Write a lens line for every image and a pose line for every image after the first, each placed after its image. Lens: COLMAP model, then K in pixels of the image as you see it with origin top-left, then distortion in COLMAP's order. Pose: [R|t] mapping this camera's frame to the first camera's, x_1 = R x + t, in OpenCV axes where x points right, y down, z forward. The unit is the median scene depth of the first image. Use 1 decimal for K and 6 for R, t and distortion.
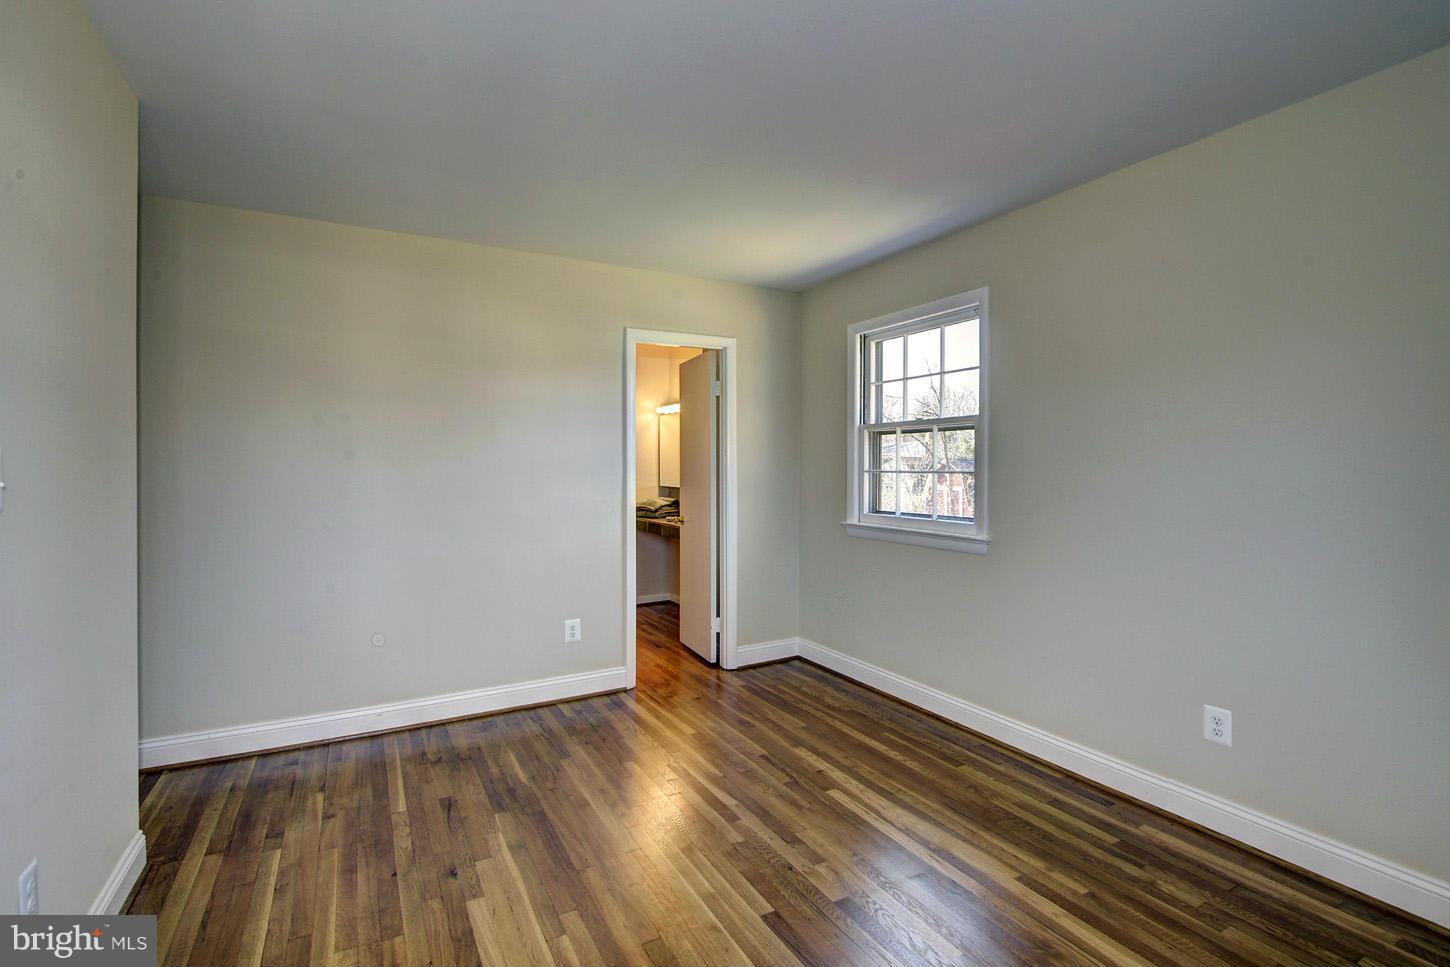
lens RADIAL K [[673.7, 0, 725.5], [0, 673.7, 477.3], [0, 0, 1]] dist [0.023898, -0.013959]
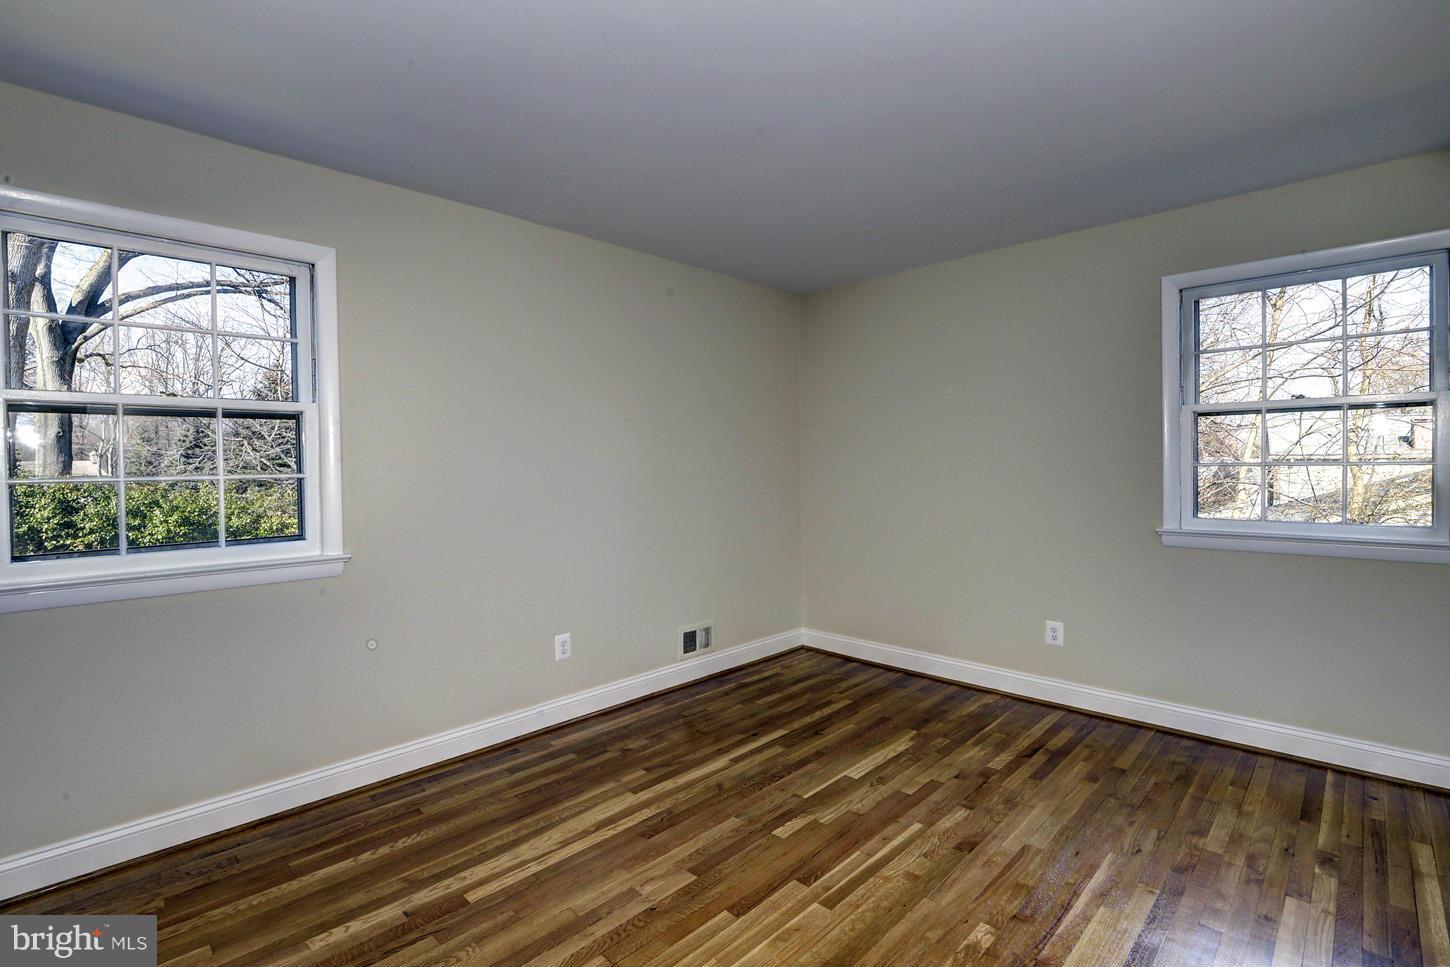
lens RADIAL K [[673.7, 0, 725.5], [0, 673.7, 477.3], [0, 0, 1]] dist [0.023898, -0.013959]
pose [[-0.287486, -0.010340, 0.957729, -0.706800], [0.020899, 0.999636, 0.017066, -0.011591], [-0.957557, 0.024922, -0.287165, 1.025758]]
